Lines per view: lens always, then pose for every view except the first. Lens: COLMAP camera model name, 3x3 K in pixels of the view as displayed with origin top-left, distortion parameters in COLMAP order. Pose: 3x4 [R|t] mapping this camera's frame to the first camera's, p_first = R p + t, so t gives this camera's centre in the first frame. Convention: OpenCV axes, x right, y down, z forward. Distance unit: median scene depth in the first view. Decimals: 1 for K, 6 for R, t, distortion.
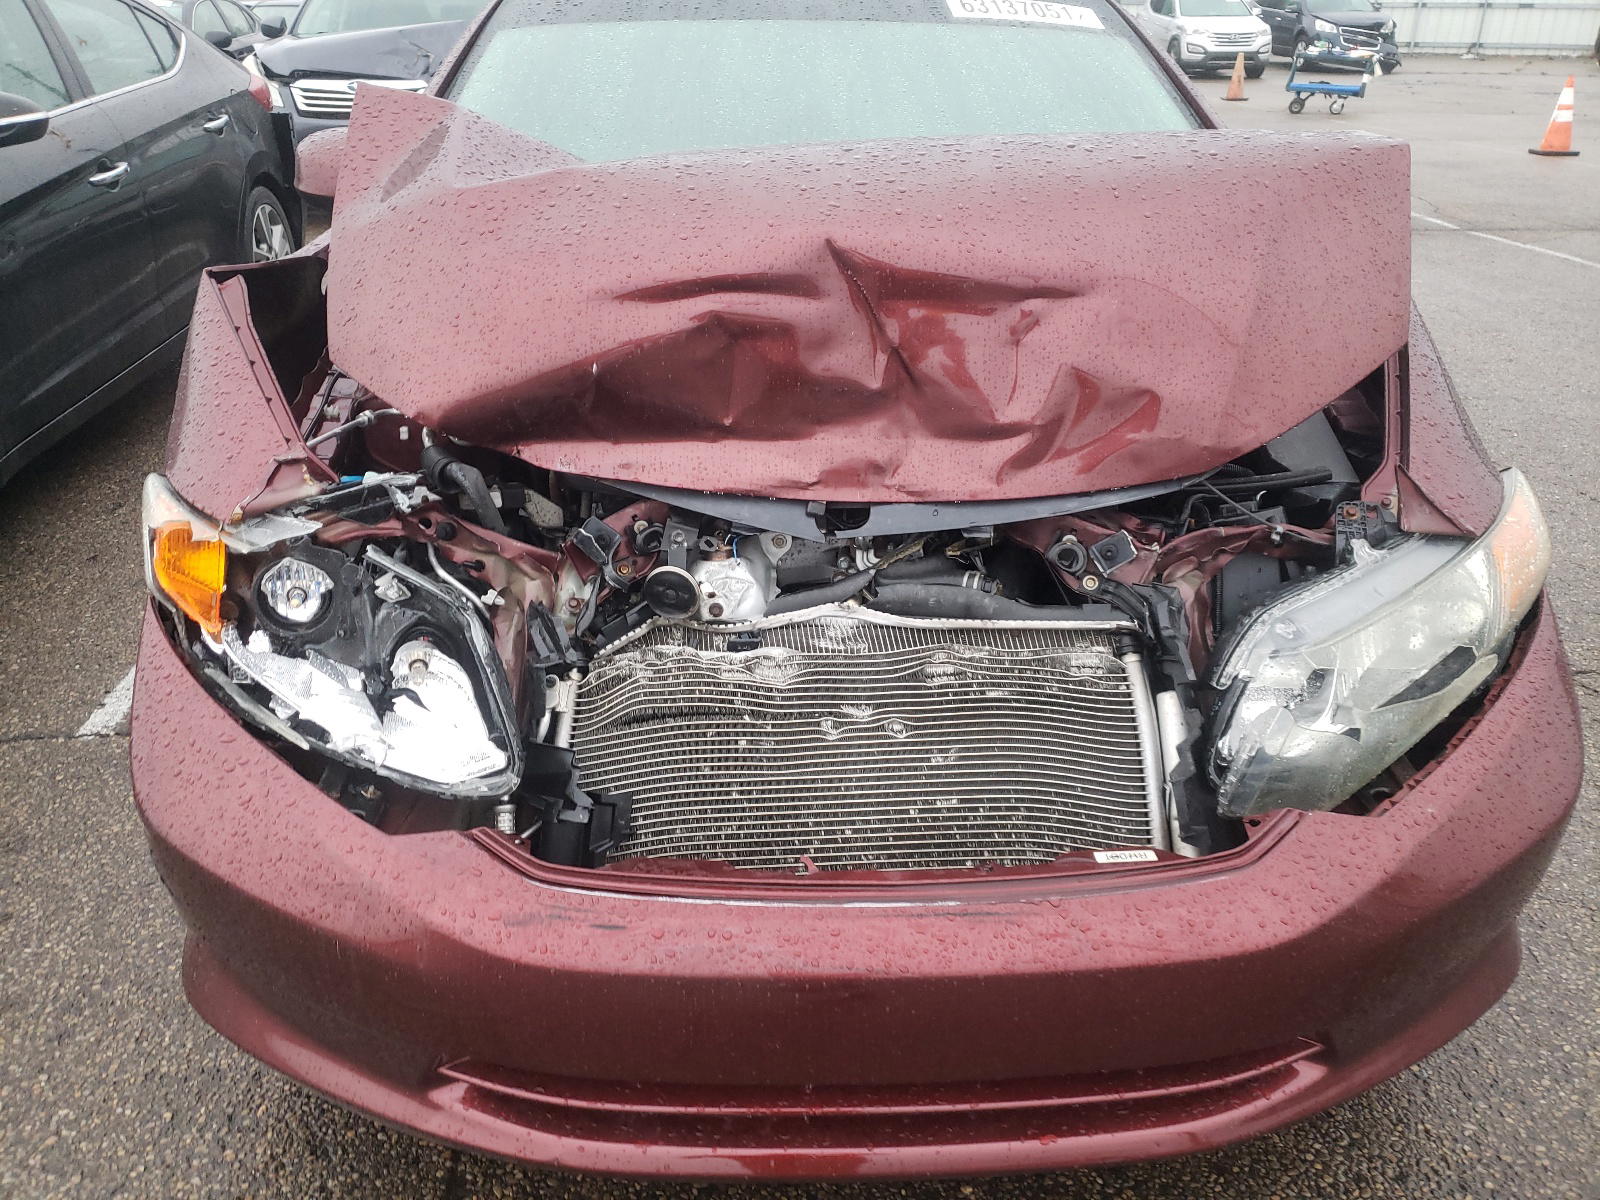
lens RADIAL K [[1201.9, 0, 768.6], [0, 1201.9, 621.1], [0, 0, 1]] dist [0.056715, -0.034791]
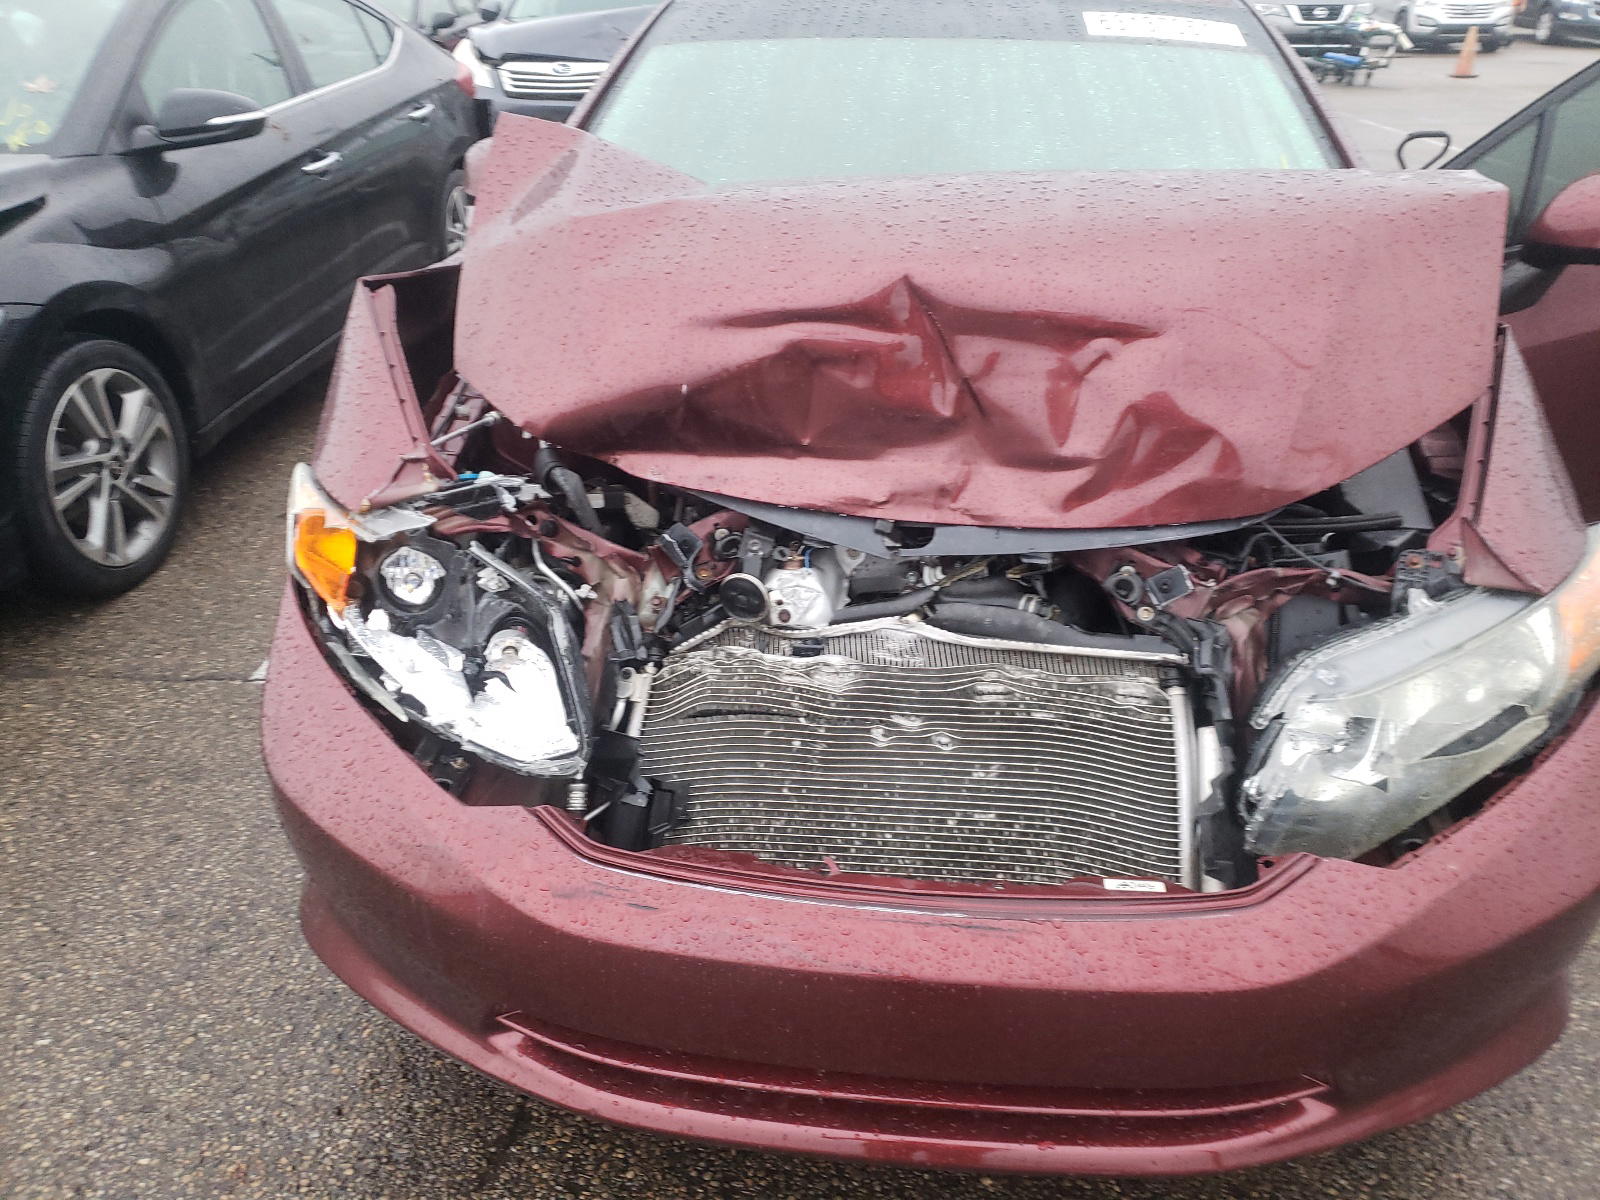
lens RADIAL K [[1201.9, 0, 806.6], [0, 1201.9, 598.0], [0, 0, 1]] dist [0.056715, -0.034791]
pose [[0.989941, 0.061881, -0.127227, 0.112558], [-0.060095, 0.998033, 0.017830, -0.046660], [0.128080, -0.010005, 0.991713, -0.059158]]
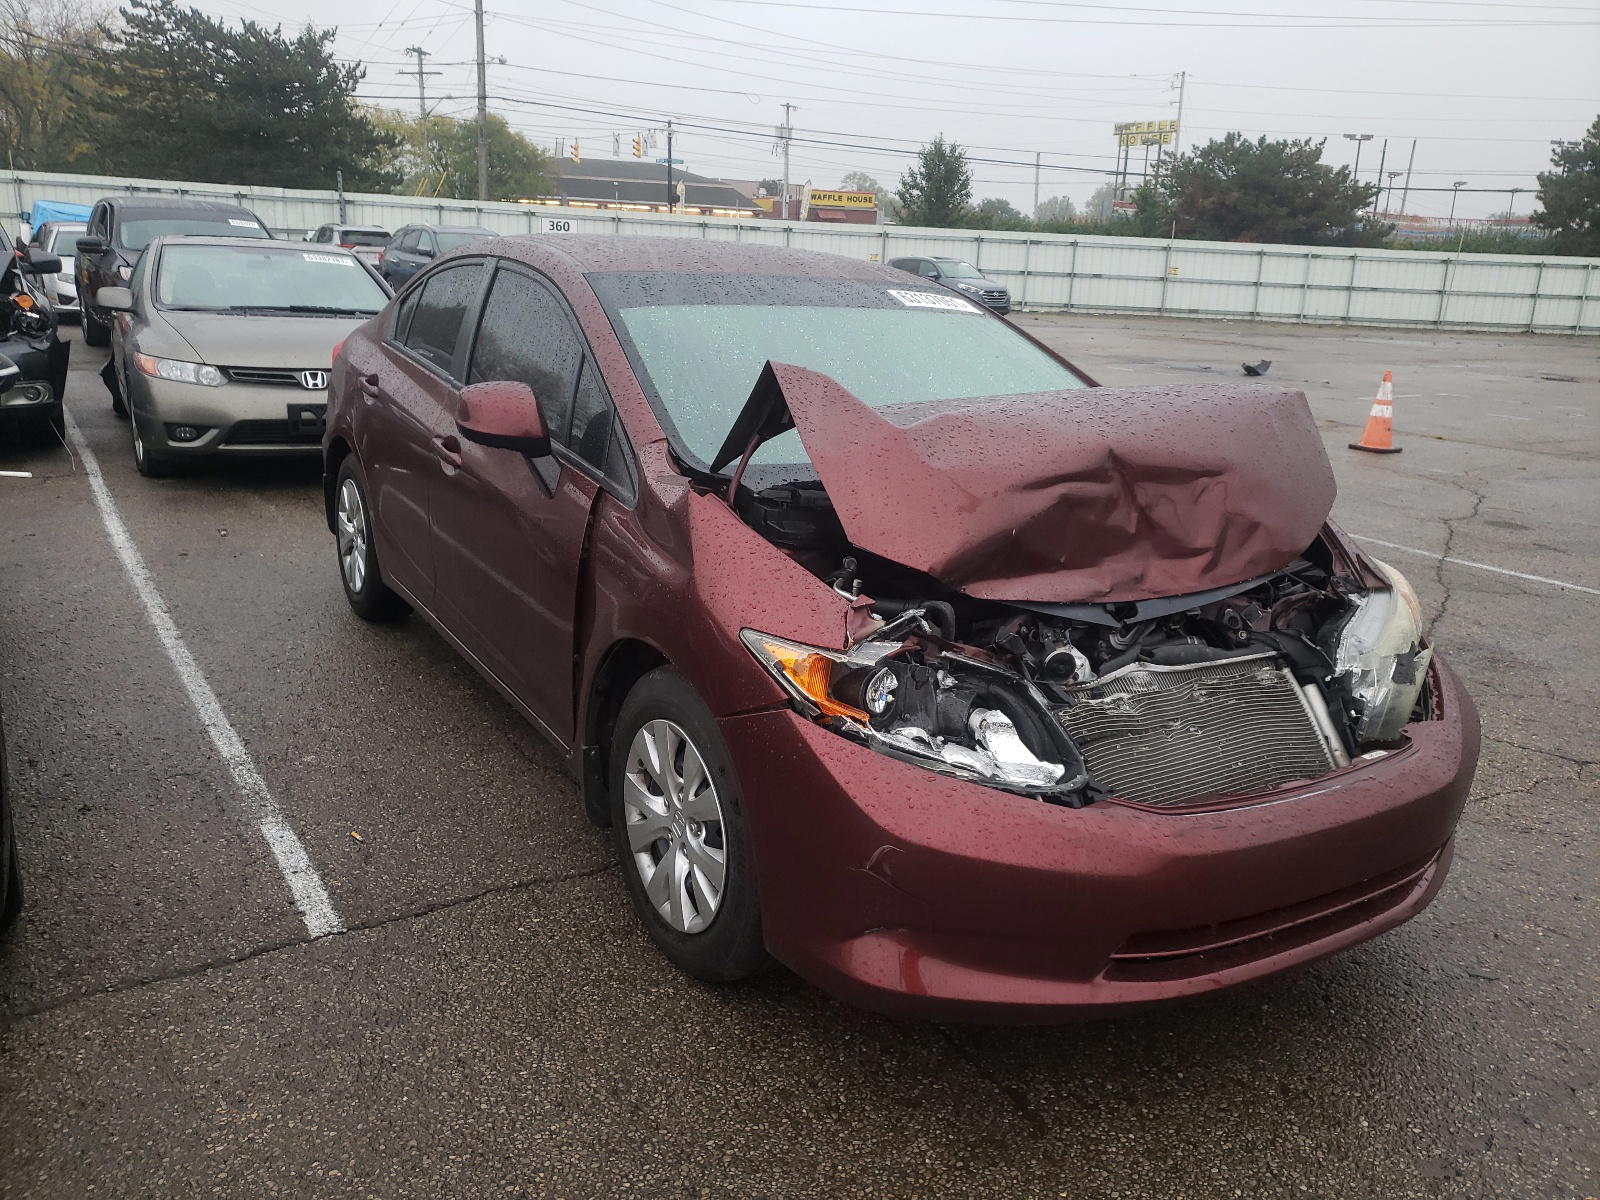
lens RADIAL K [[1201.9, 0, 808.1], [0, 1201.9, 601.6], [0, 0, 1]] dist [0.056715, -0.034791]
pose [[0.878444, -0.096027, 0.468097, -1.109020], [0.163195, 0.980989, -0.105013, 0.003226], [-0.449114, 0.168639, 0.877415, -0.256190]]
